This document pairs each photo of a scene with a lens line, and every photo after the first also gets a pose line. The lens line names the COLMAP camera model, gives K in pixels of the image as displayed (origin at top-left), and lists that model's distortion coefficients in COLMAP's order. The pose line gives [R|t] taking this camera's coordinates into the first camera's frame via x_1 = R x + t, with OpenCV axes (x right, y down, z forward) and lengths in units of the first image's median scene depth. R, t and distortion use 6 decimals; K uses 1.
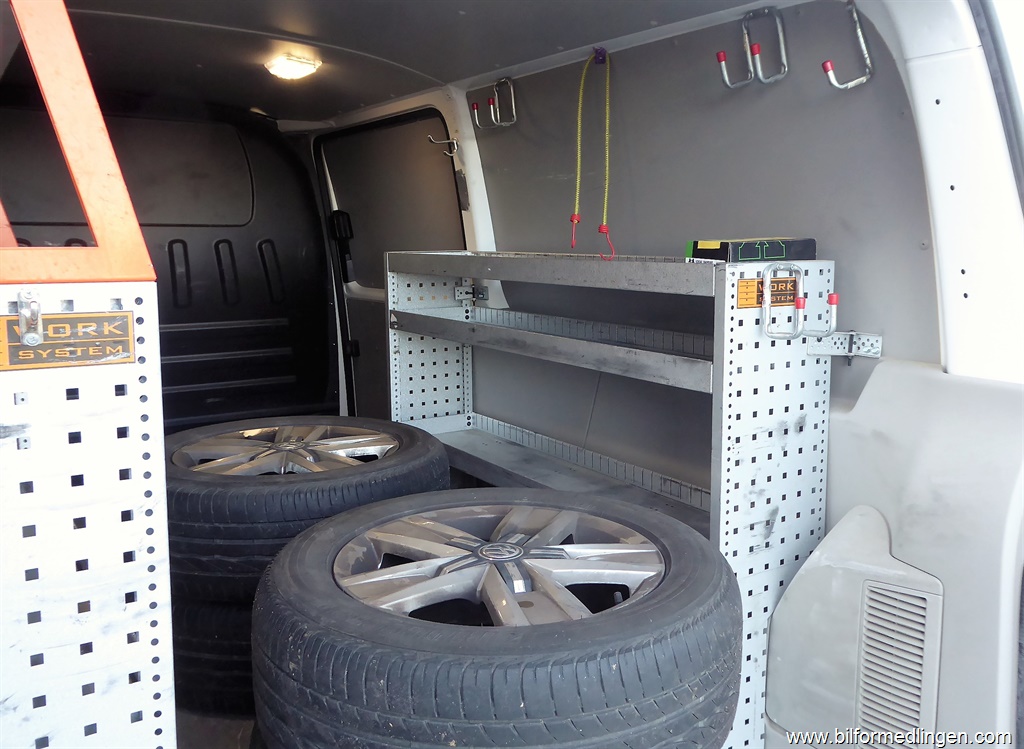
lens RADIAL K [[891.6, 0, 537.8], [0, 891.6, 349.0], [0, 0, 1]] dist [0.010408, 0.008106]
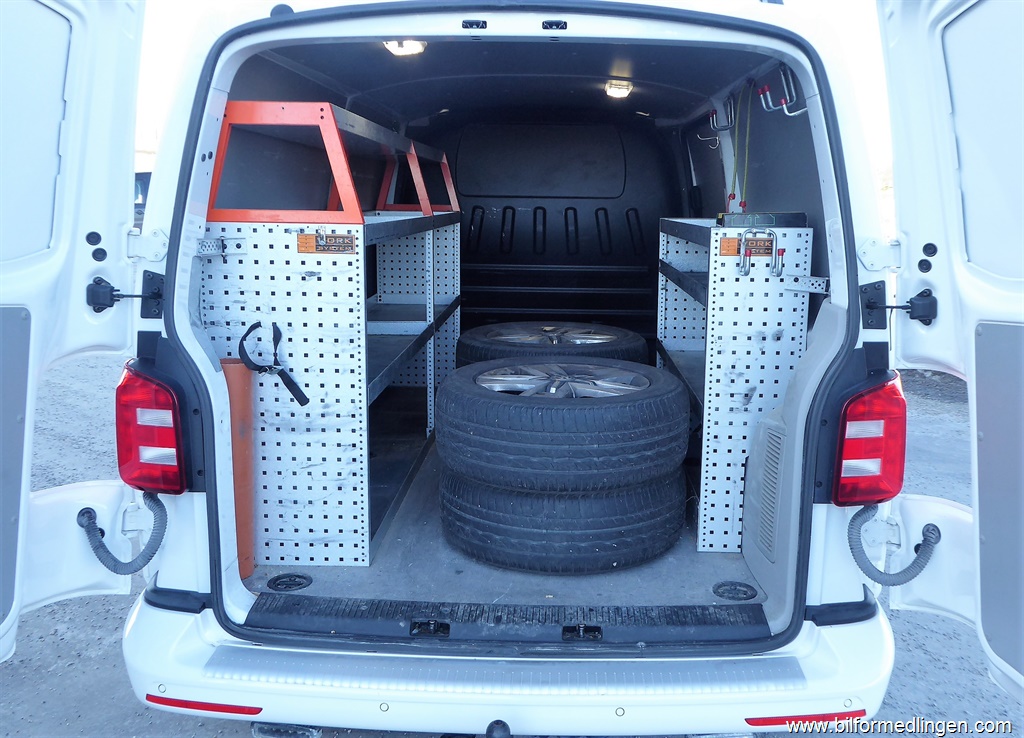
lens RADIAL K [[912.4, 0, 549.7], [0, 912.4, 368.9], [0, 0, 1]] dist [0.018144, 0.006121]
pose [[0.820664, 0.111570, -0.560413, 0.887430], [-0.081269, 0.993573, 0.078796, 0.051749], [0.565602, -0.019121, 0.824457, -0.526610]]
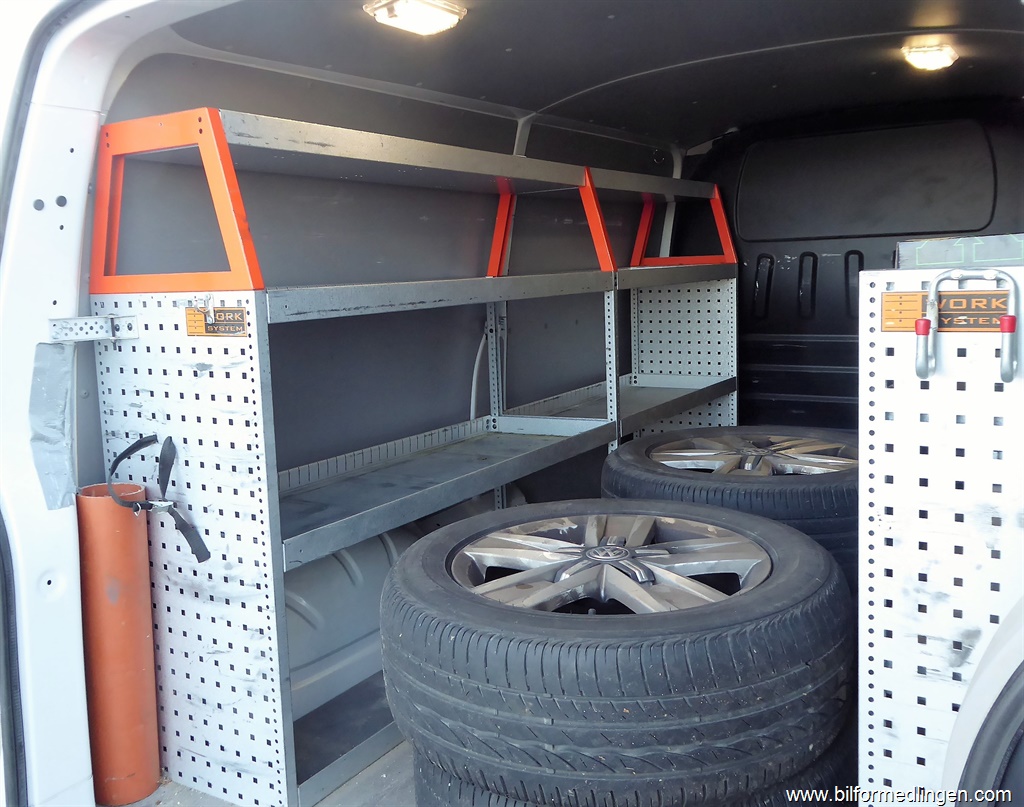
lens RADIAL K [[947.9, 0, 511.2], [0, 947.9, 383.7], [0, 0, 1]] dist [0.014277, 0.008598]
pose [[0.403764, 0.093676, -0.910055, 0.788750], [-0.074353, 0.994813, 0.069412, -0.032986], [0.911837, 0.039639, 0.408635, 0.384708]]
